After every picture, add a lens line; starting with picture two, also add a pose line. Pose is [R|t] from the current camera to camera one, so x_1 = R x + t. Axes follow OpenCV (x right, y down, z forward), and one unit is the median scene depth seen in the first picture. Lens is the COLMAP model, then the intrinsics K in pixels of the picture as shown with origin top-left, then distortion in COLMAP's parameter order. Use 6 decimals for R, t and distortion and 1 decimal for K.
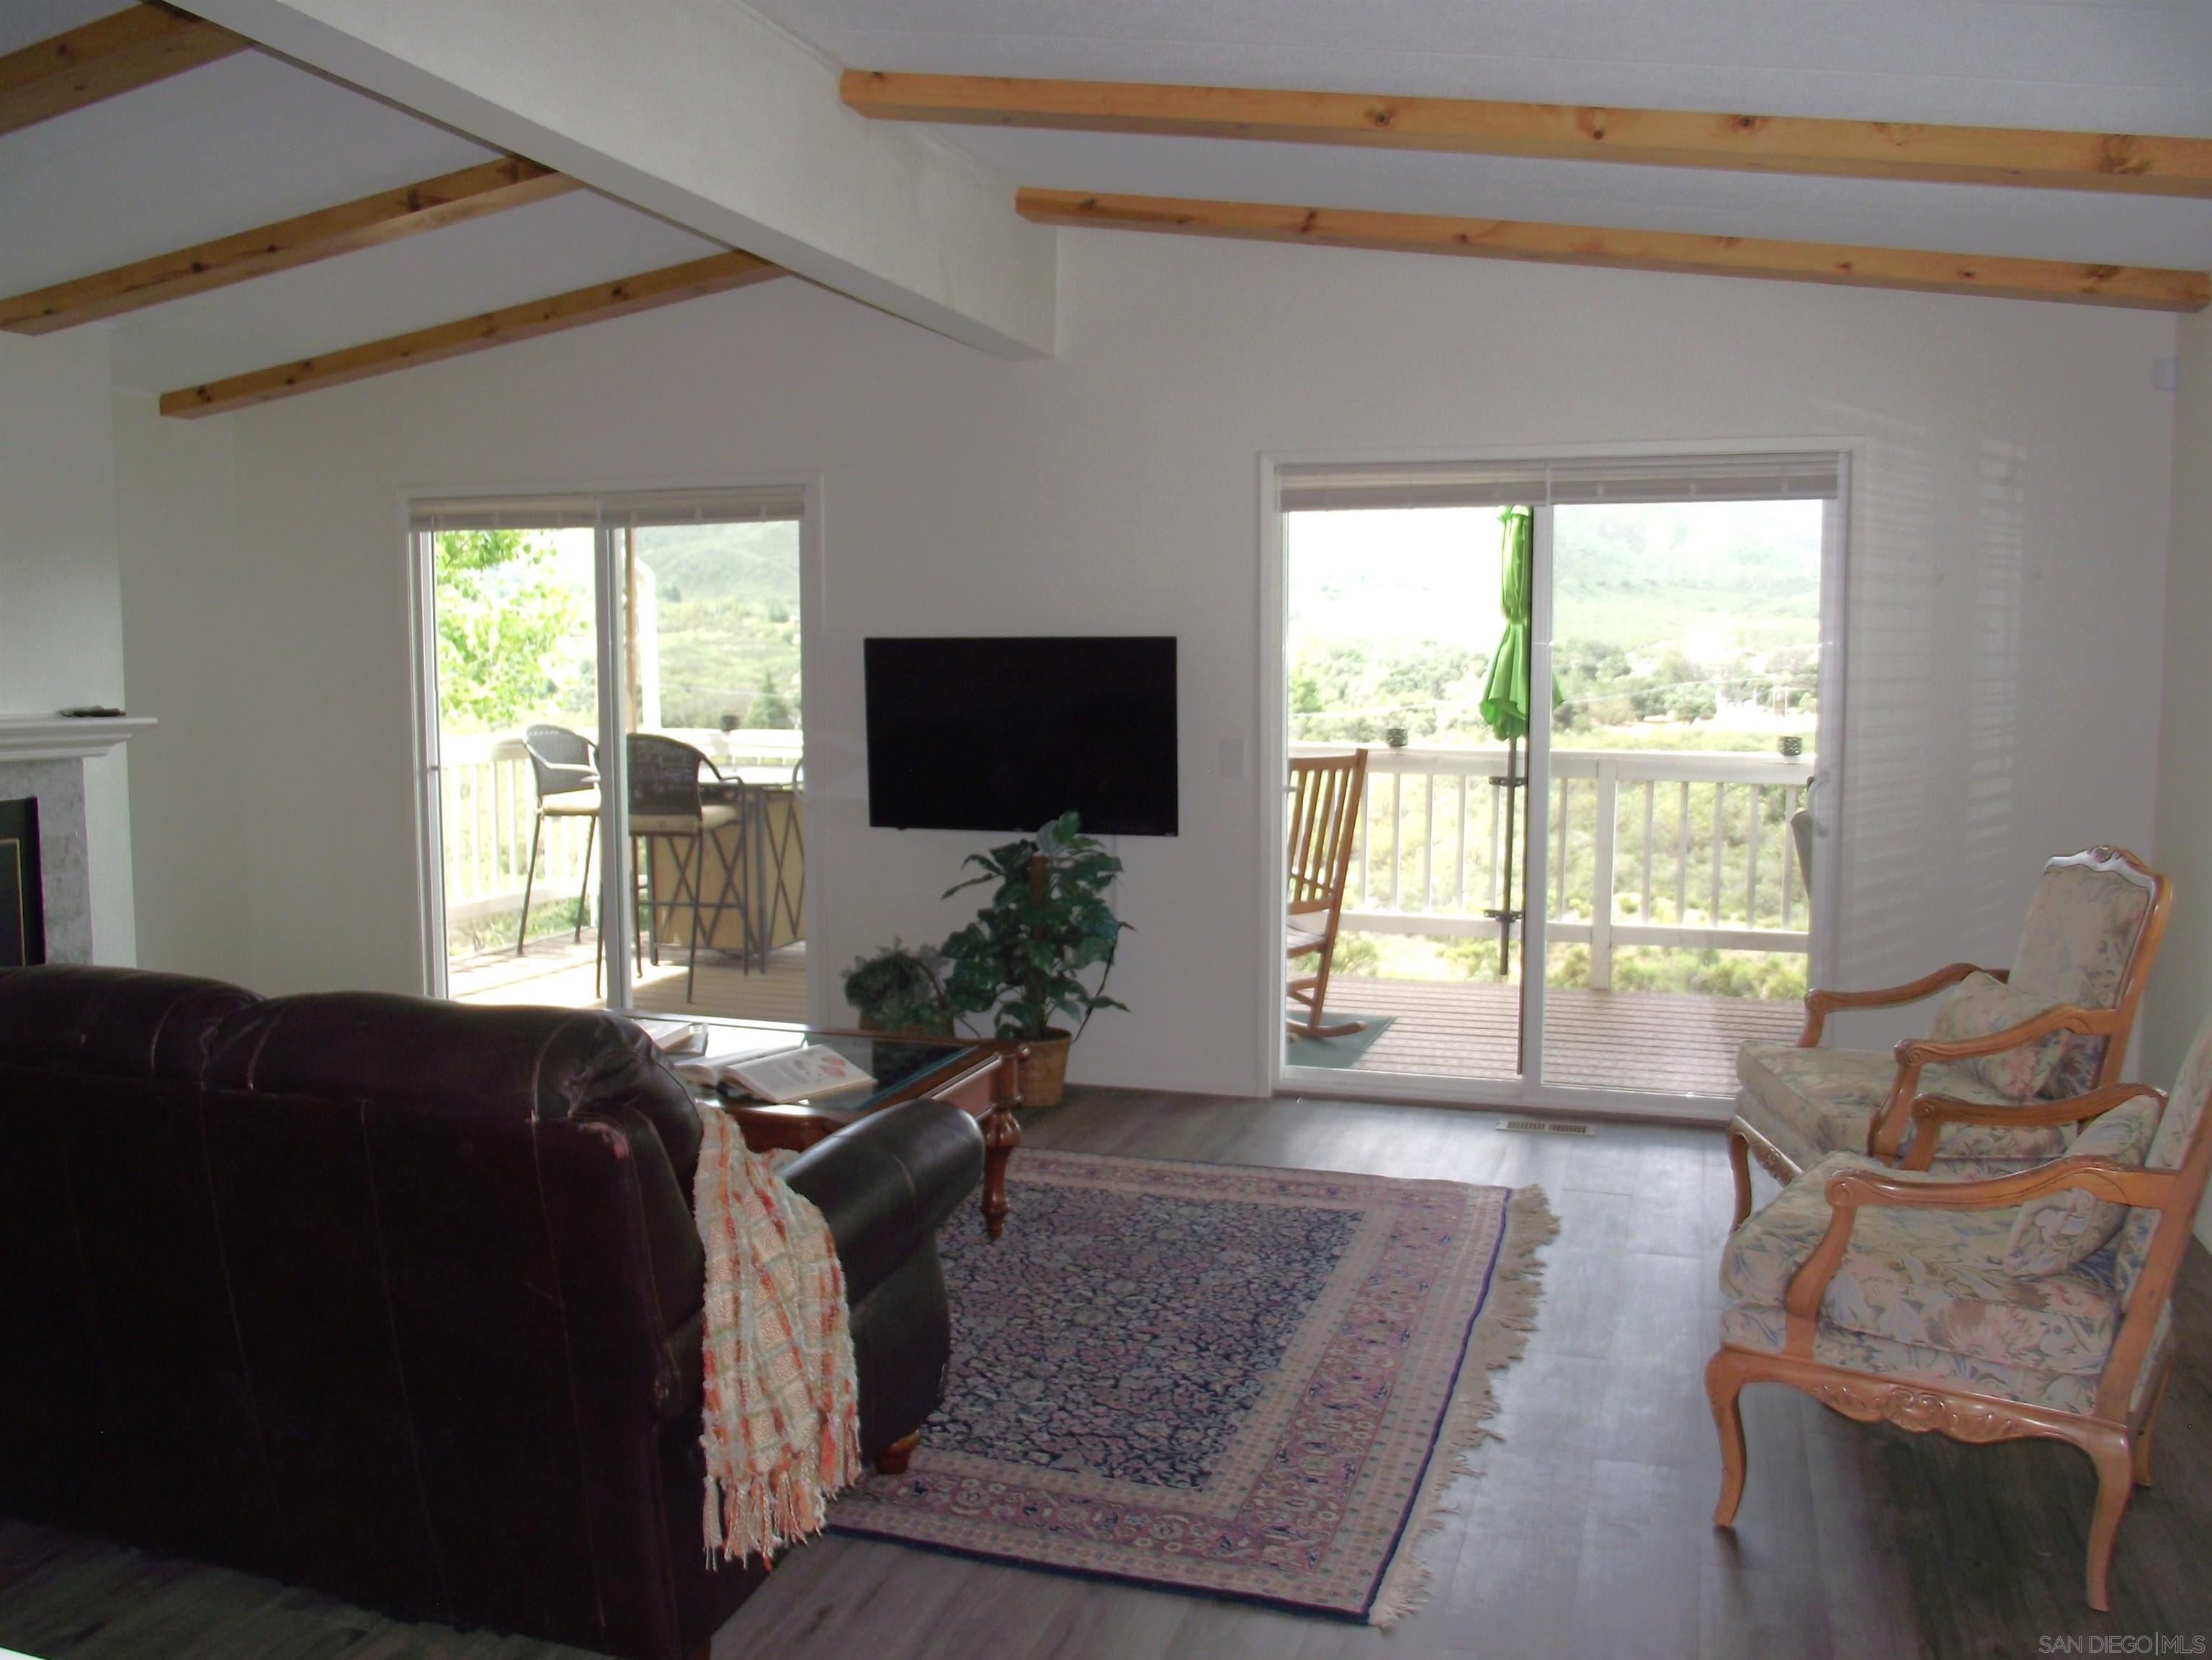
lens RADIAL K [[1801.2, 0, 1114.3], [0, 1801.2, 827.6], [0, 0, 1]] dist [-0.055474, 0.009819]
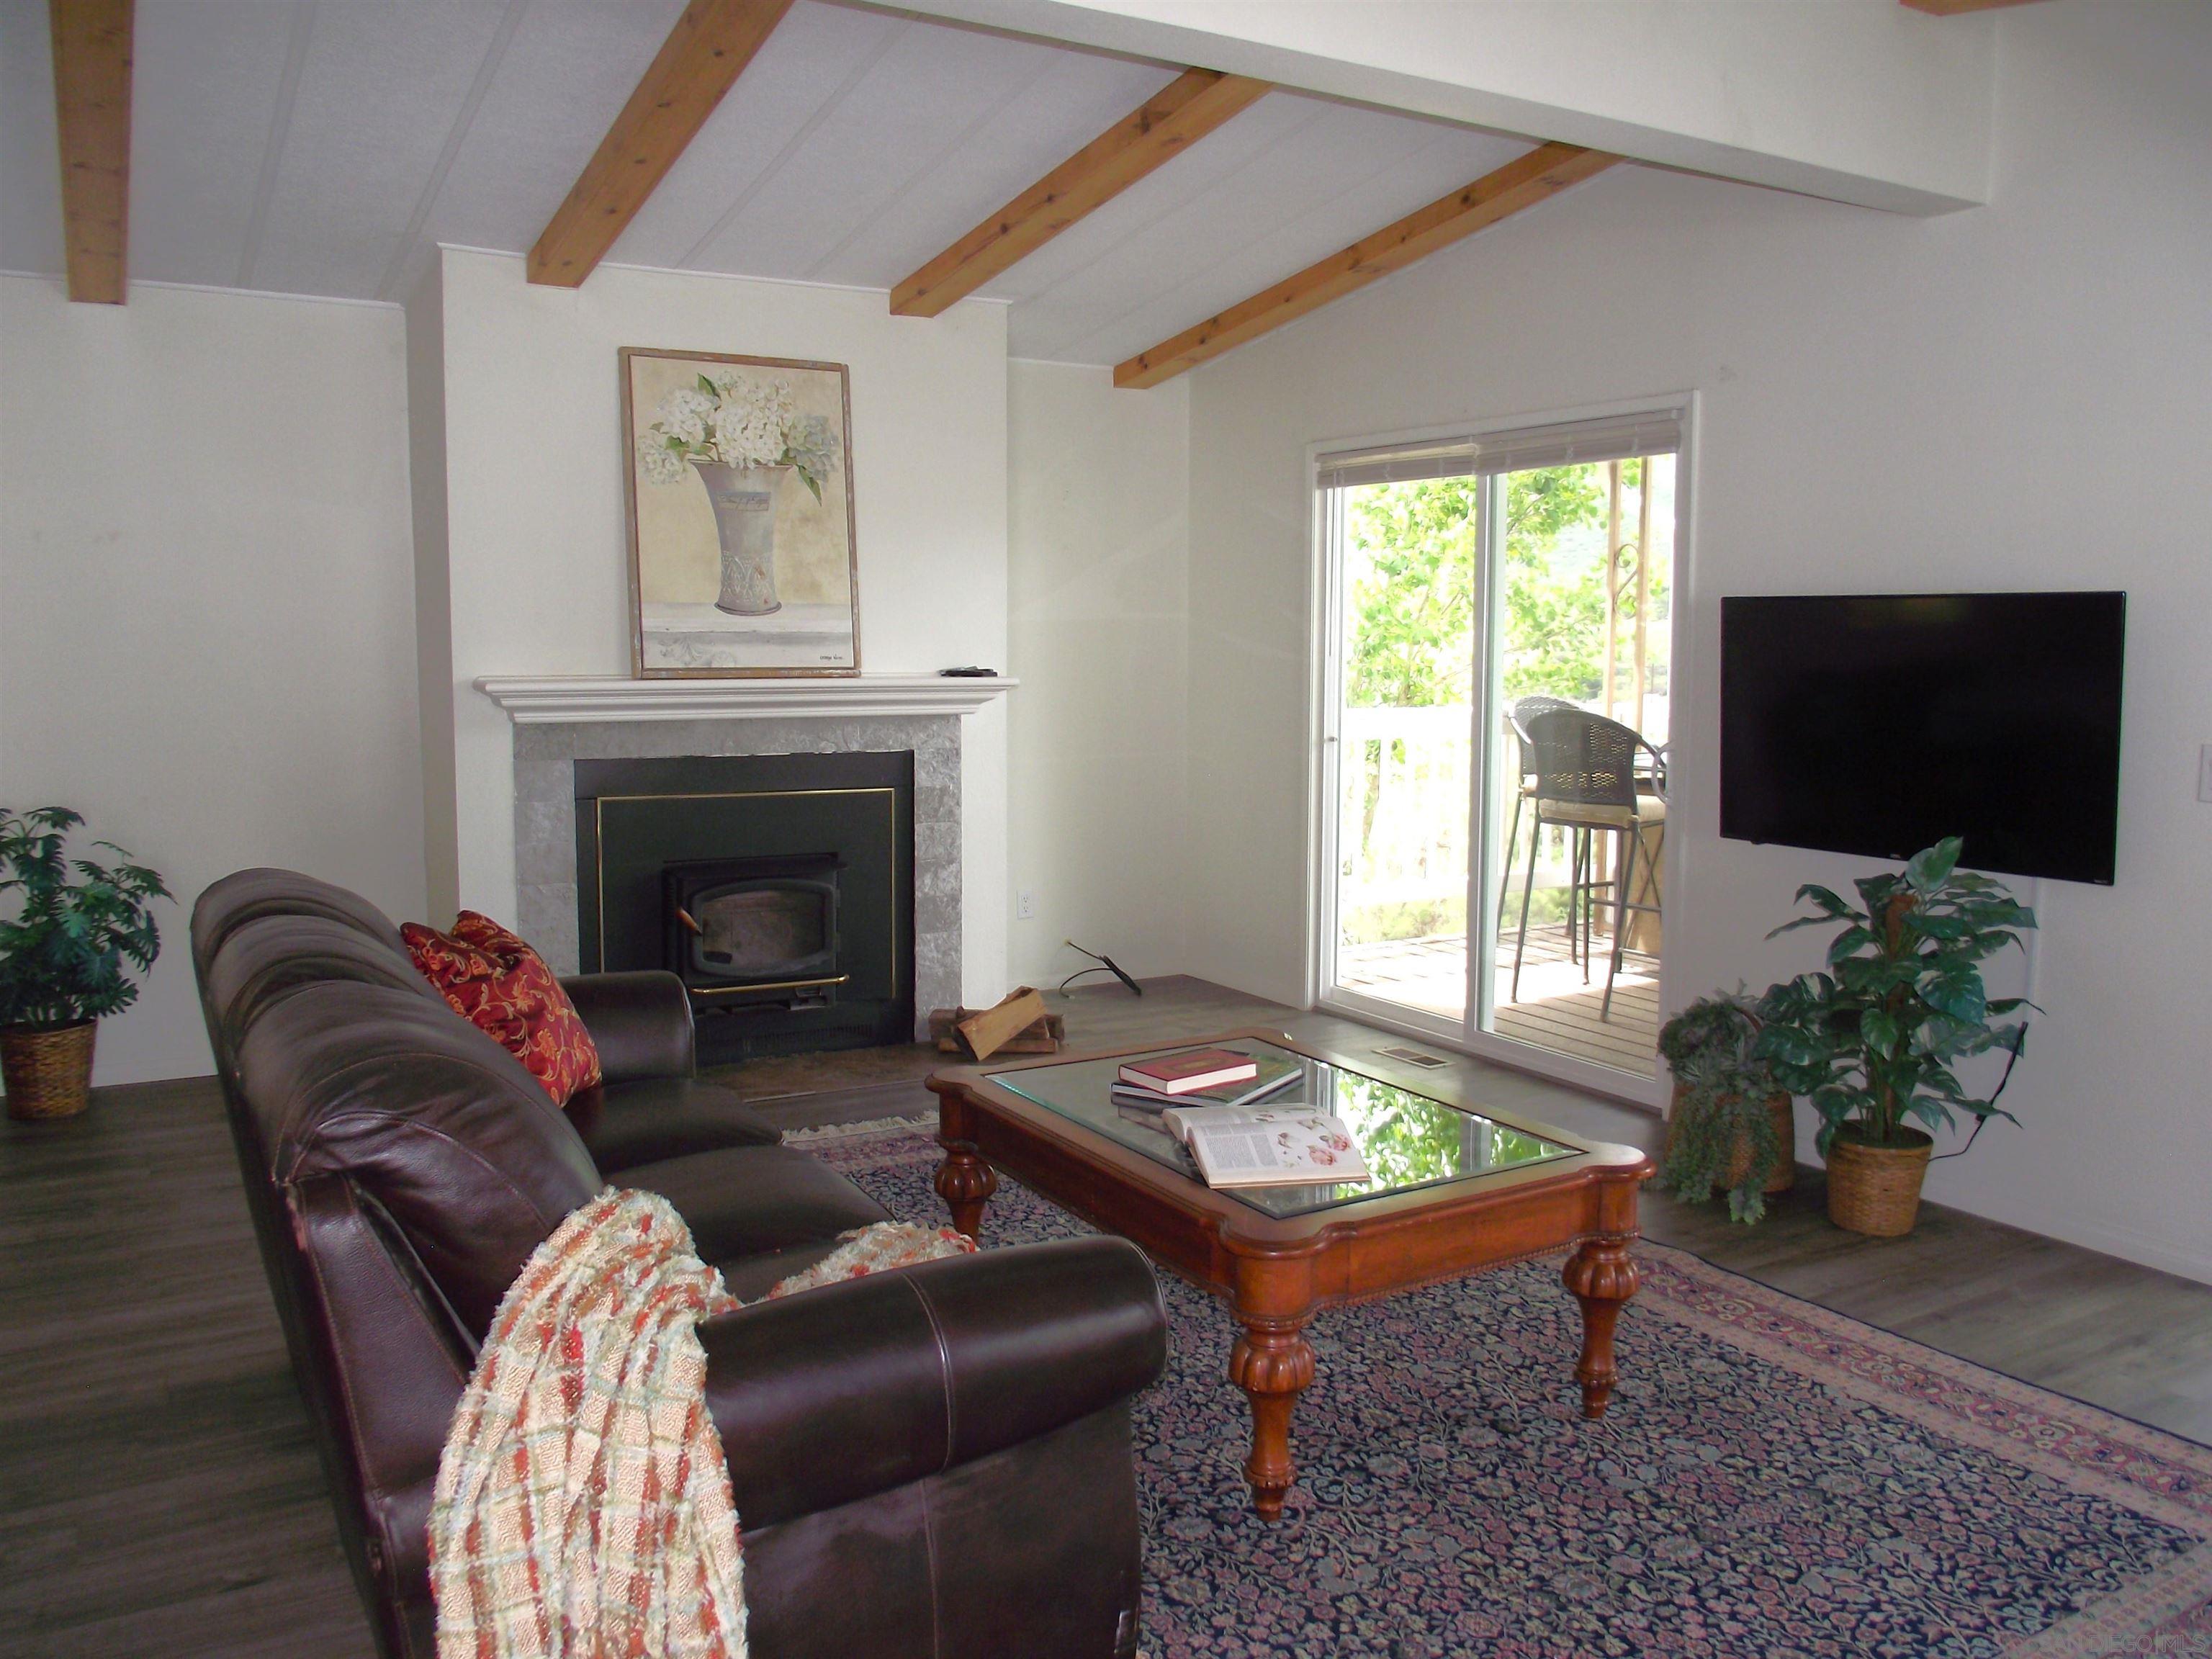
lens RADIAL K [[1773.0, 0, 1116.2], [0, 1773.0, 829.2], [0, 0, 1]] dist [-0.084848, 0.049237]
pose [[0.753060, 0.072938, -0.653897, 0.179202], [-0.062639, 0.997270, 0.039101, -0.018312], [0.654964, 0.011515, 0.755573, 0.260044]]
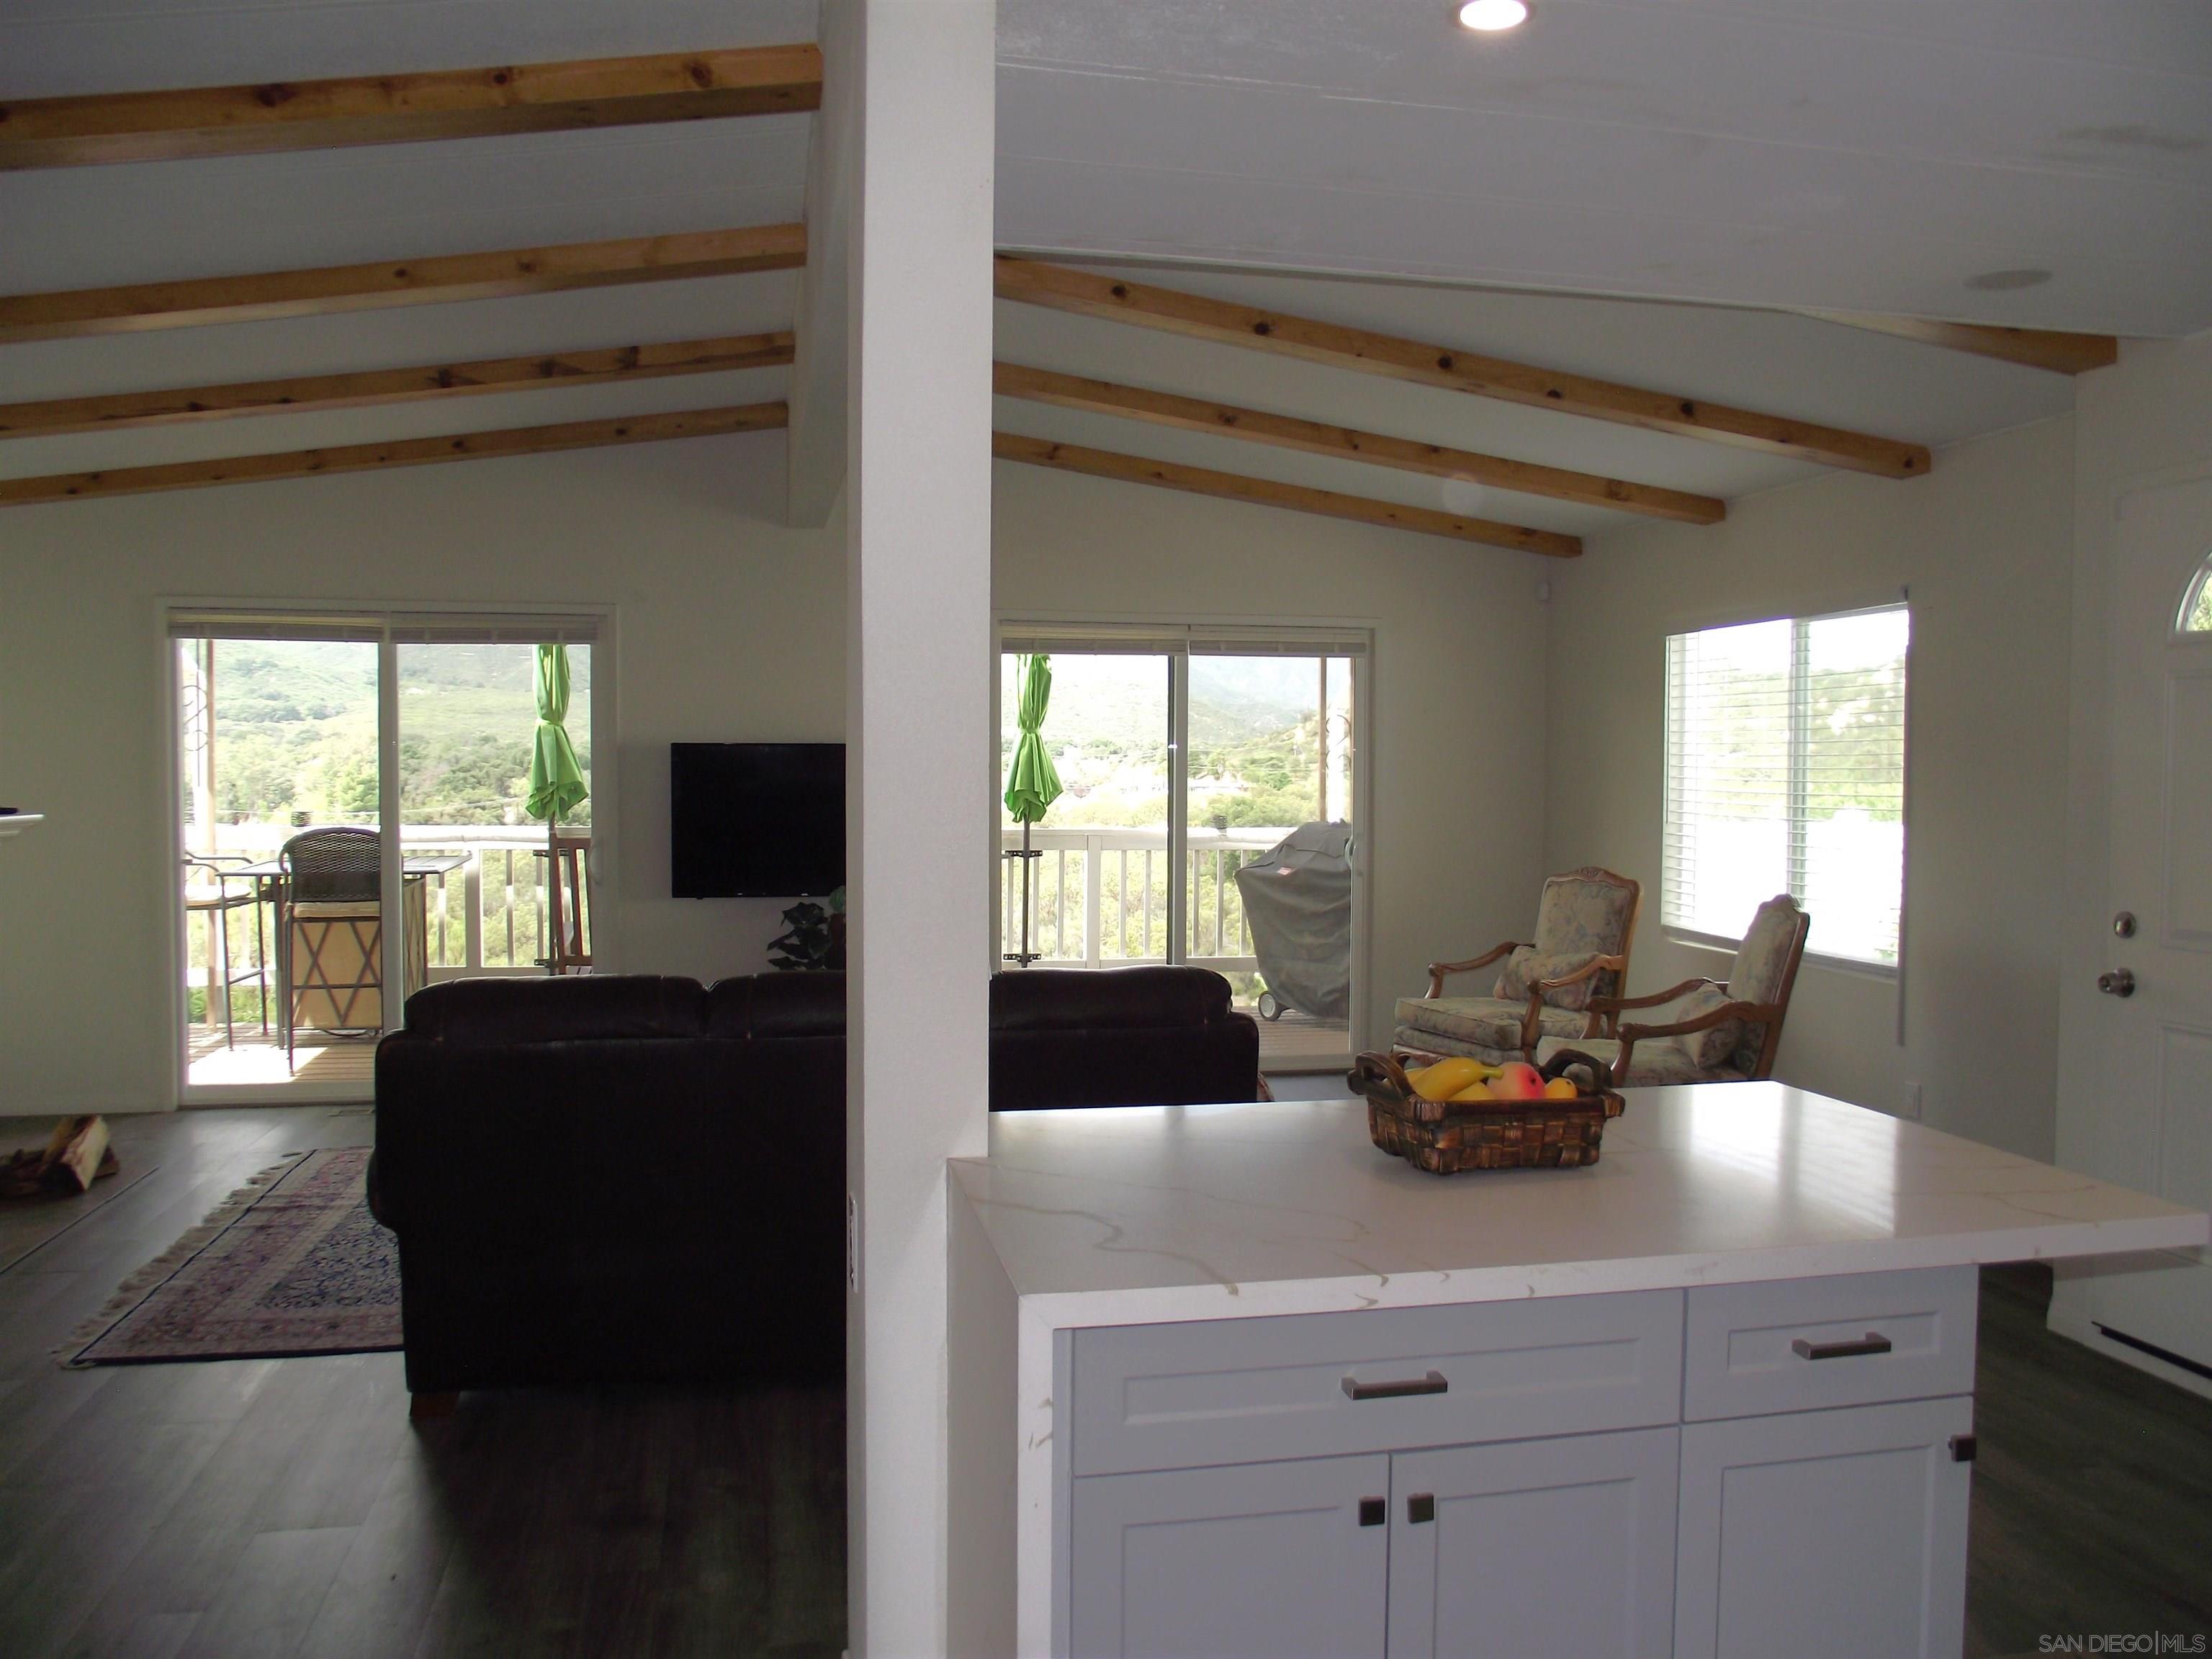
lens RADIAL K [[1773.0, 0, 1116.2], [0, 1773.0, 829.2], [0, 0, 1]] dist [-0.084848, 0.049237]
pose [[0.864673, -0.017383, 0.502035, -0.504110], [0.043322, 0.998258, -0.040050, 0.015433], [-0.500464, 0.056380, 0.863920, -0.194415]]
